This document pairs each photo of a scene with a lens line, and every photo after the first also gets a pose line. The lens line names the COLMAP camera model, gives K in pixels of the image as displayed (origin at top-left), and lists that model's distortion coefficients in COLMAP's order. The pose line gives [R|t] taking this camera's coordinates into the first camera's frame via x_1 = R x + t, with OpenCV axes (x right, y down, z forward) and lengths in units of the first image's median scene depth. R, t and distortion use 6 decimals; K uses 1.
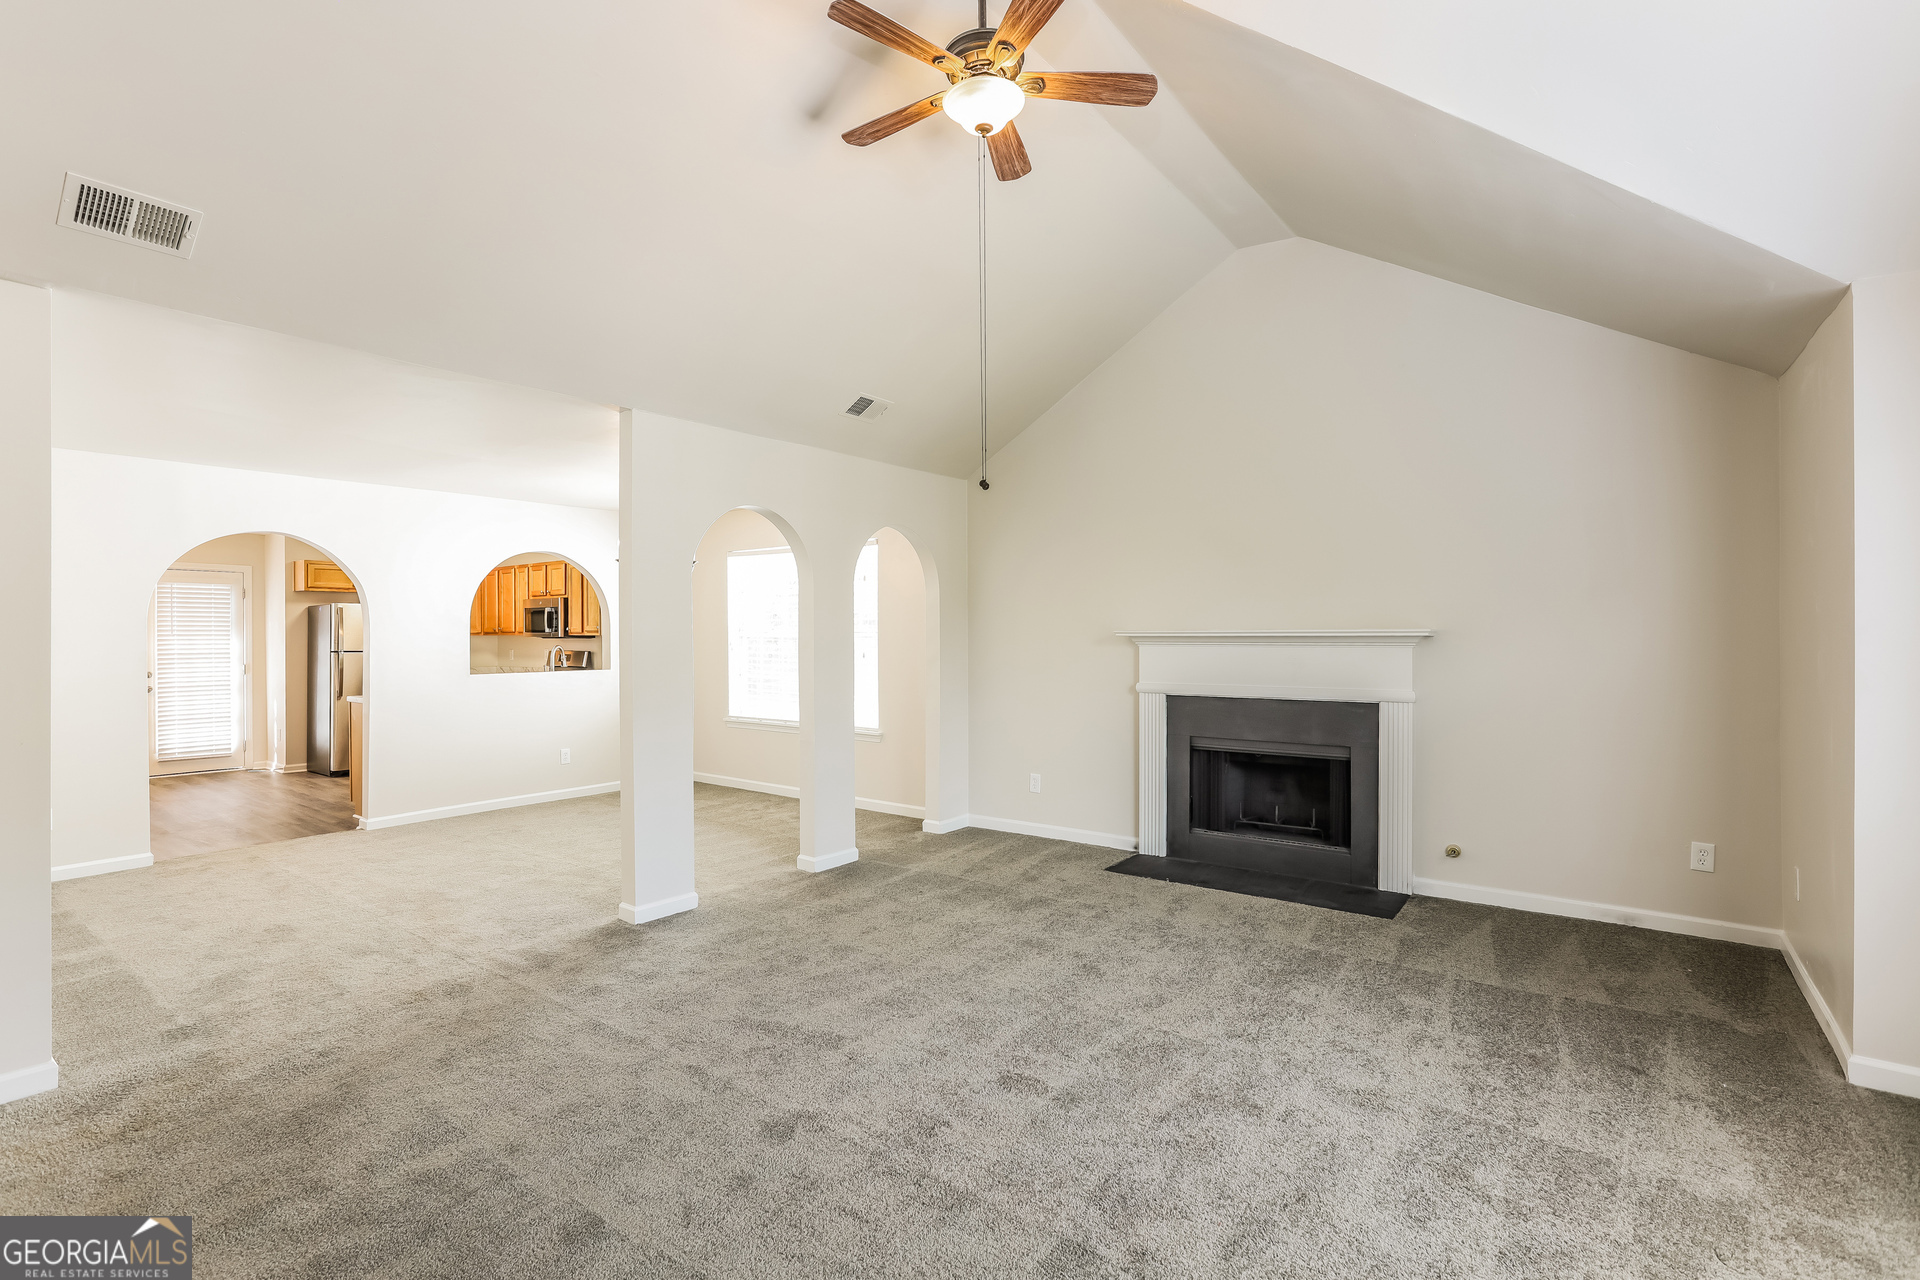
lens RADIAL K [[887.8, 0, 960.0], [0, 887.8, 640.0], [0, 0, 1]] dist [-0.047821, 0.024446]
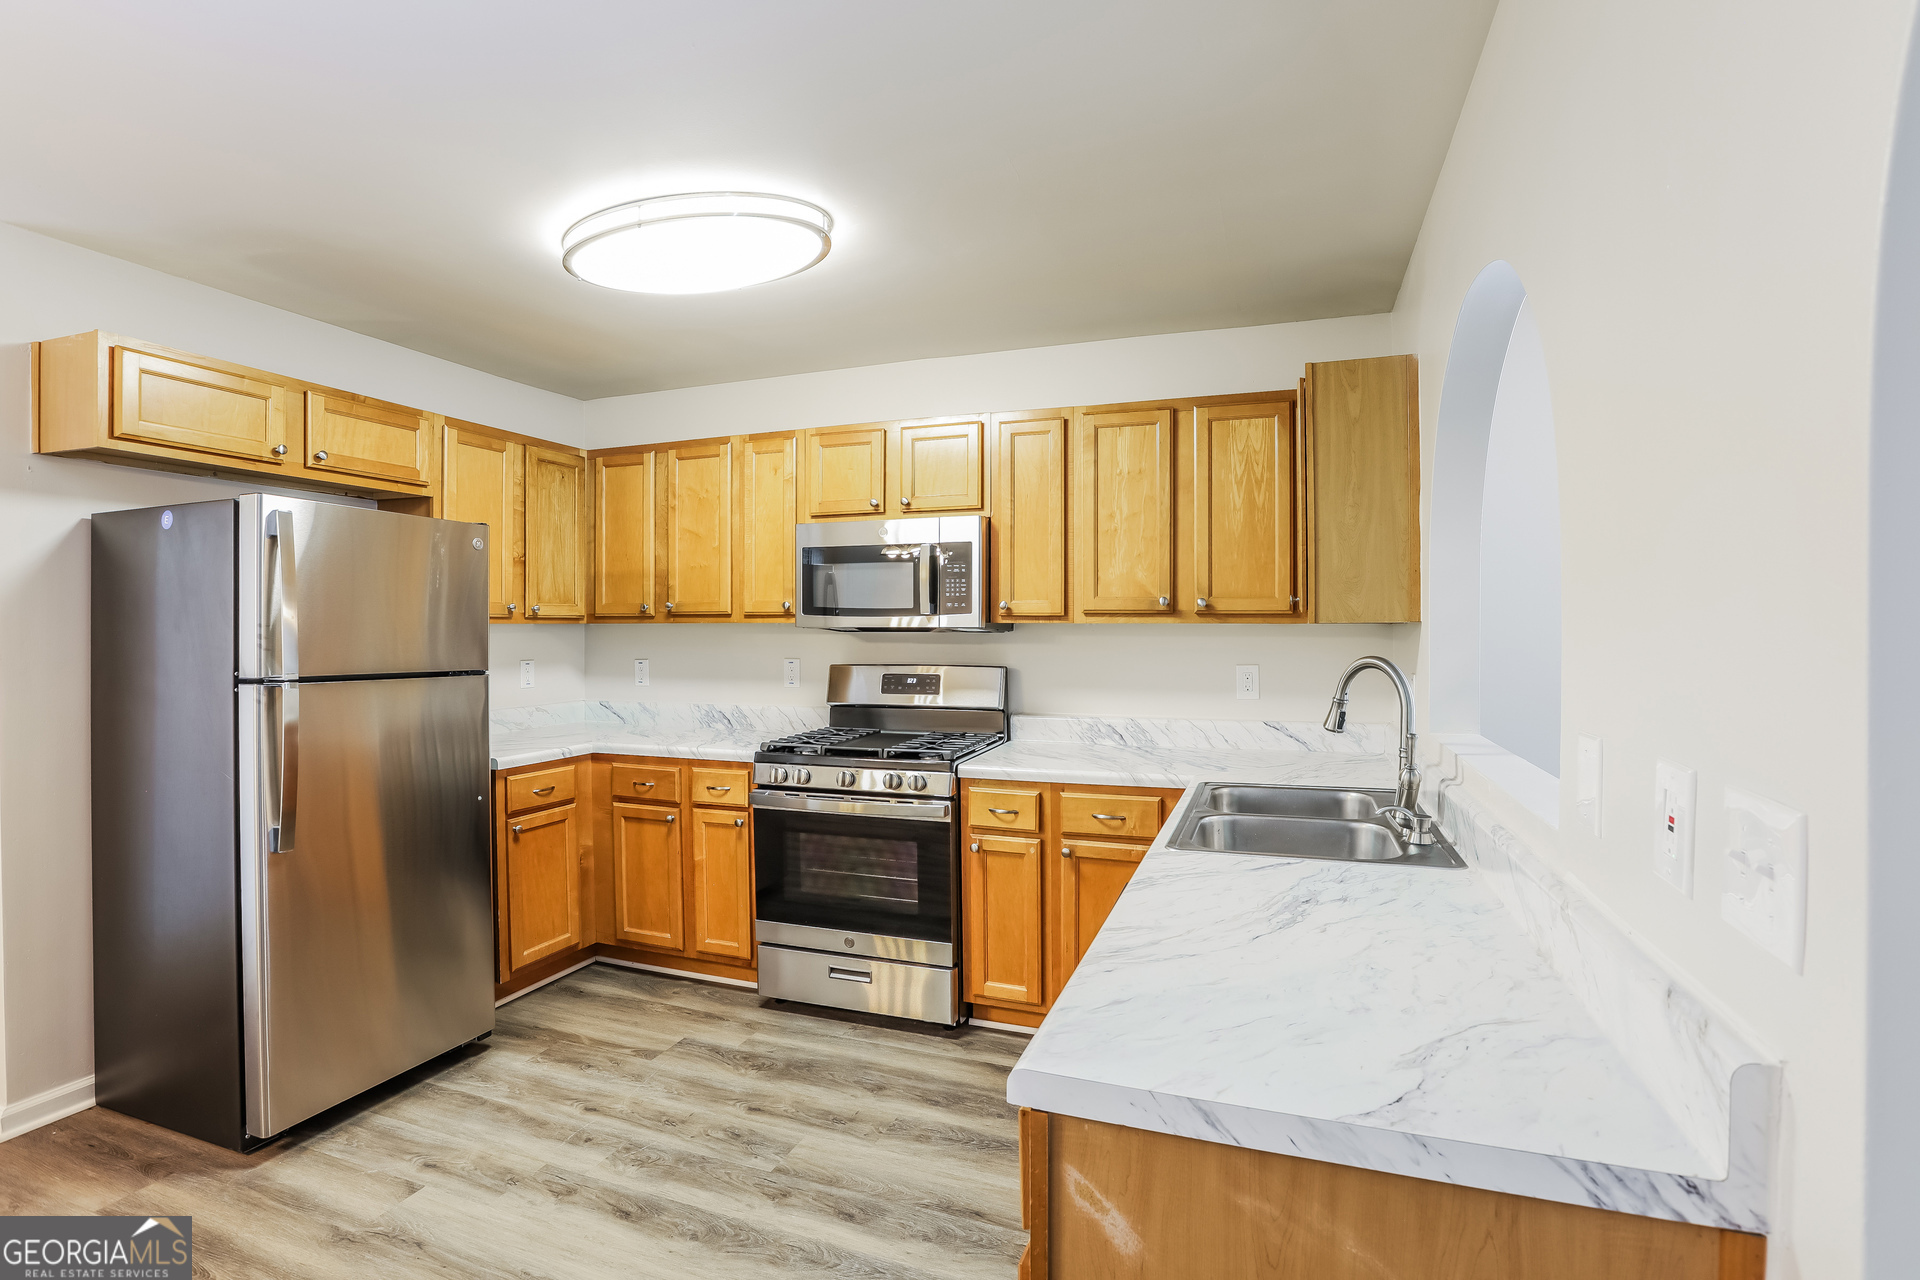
lens RADIAL K [[887.8, 0, 960.0], [0, 887.8, 640.0], [0, 0, 1]] dist [-0.047821, 0.024446]
pose [[0.957629, -0.000658, 0.288005, -1.066177], [0.000014, 0.999997, 0.002237, 0.002456], [-0.288006, -0.002138, 0.957626, 1.234052]]
